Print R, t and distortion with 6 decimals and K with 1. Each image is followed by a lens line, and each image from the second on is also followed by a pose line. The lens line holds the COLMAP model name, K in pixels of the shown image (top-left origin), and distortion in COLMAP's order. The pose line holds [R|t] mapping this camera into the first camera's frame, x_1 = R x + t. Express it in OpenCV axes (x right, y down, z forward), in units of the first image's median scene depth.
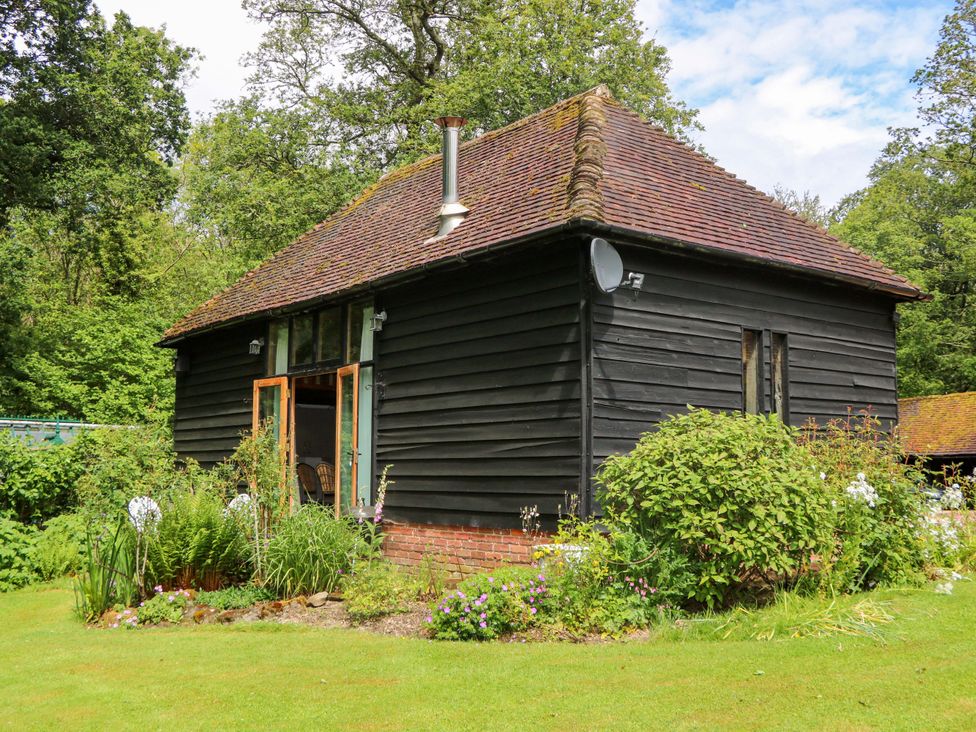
lens RADIAL K [[1056.0, 0, 488.0], [0, 1056.0, 366.0], [0, 0, 1]] dist [-0.139557, 0.211004]
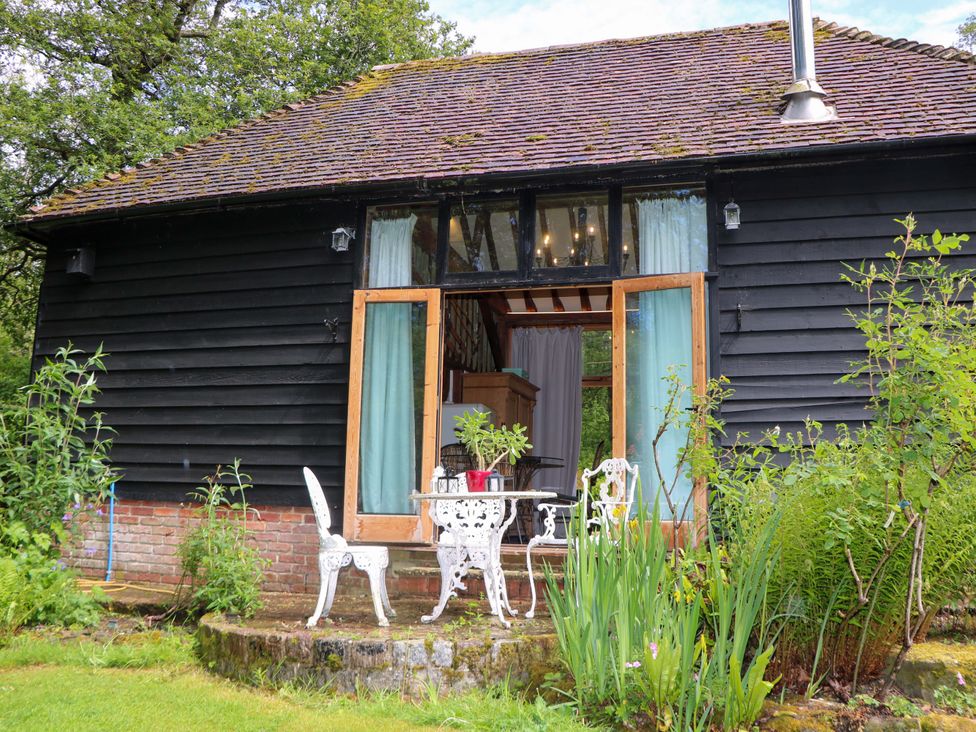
lens RADIAL K [[909.1, 0, 488.0], [0, 909.1, 366.0], [0, 0, 1]] dist [-0.147061, 0.001241]
pose [[0.807354, 0.111366, 0.579463, -0.556203], [-0.078483, 0.993570, -0.081604, 0.113040], [-0.584825, 0.020405, 0.810903, 0.649910]]
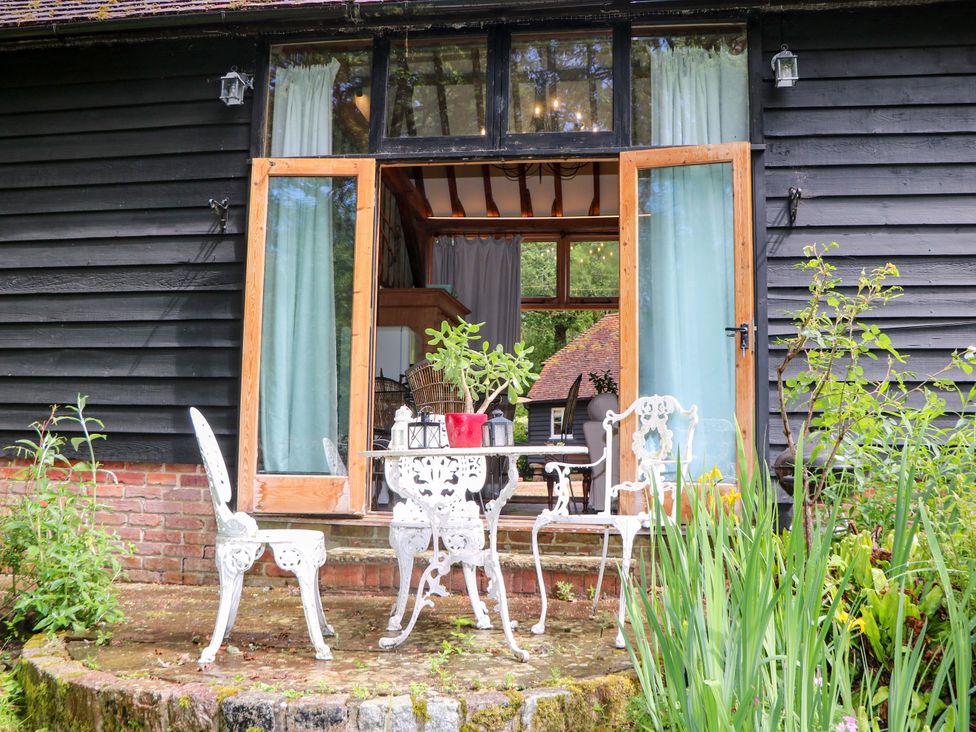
lens RADIAL K [[969.6, 0, 488.0], [0, 969.6, 366.0], [0, 0, 1]] dist [-0.146614, 0.109220]
pose [[0.723154, 0.078413, 0.686221, -0.502934], [-0.083852, 0.996153, -0.025464, 0.120575], [-0.685578, -0.039127, 0.726947, 0.789458]]
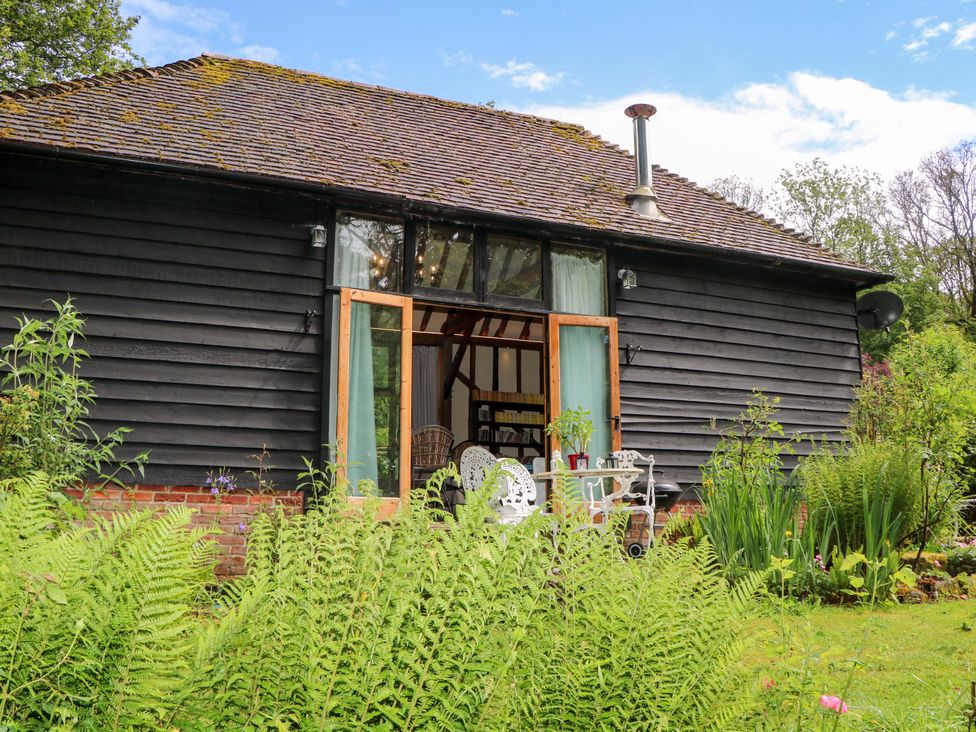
lens RADIAL K [[909.1, 0, 488.0], [0, 909.1, 366.0], [0, 0, 1]] dist [-0.147061, 0.001241]
pose [[0.244793, 0.188123, 0.951150, -0.874237], [-0.094502, 0.980955, -0.169697, 0.177948], [-0.964959, -0.048345, 0.257909, 0.933339]]
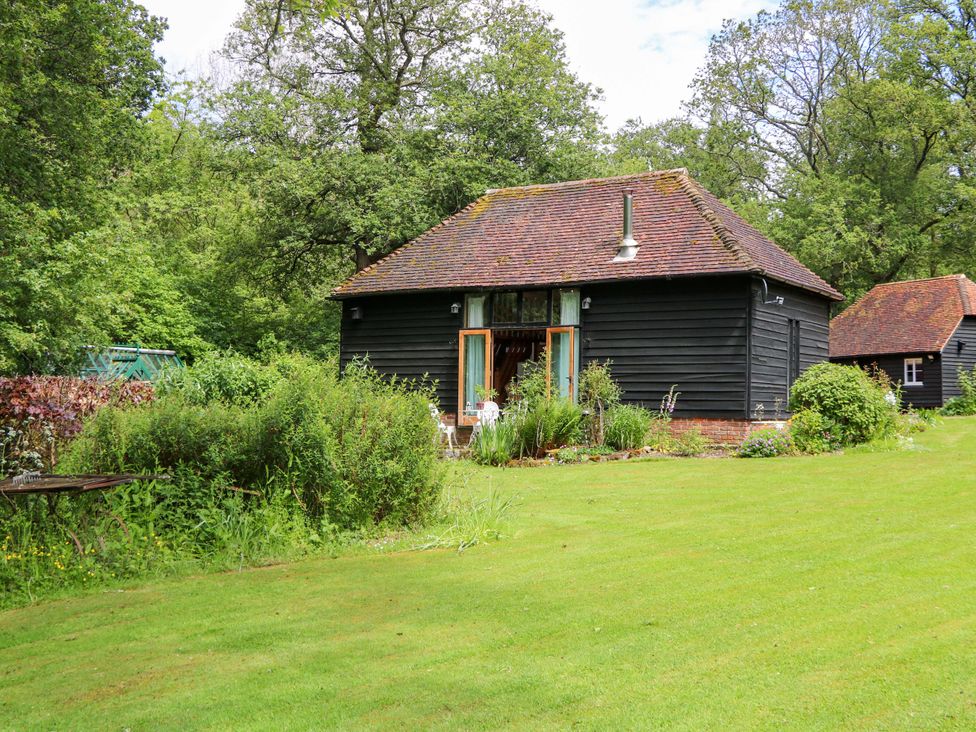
lens RADIAL K [[1088.0, 0, 488.0], [0, 1088.0, 366.0], [0, 0, 1]] dist [-0.098648, -0.015853]
pose [[0.948452, 0.019088, 0.316344, -0.849151], [-0.042253, 0.996889, 0.066531, -0.052952], [-0.314090, -0.076468, 0.946309, -0.685913]]
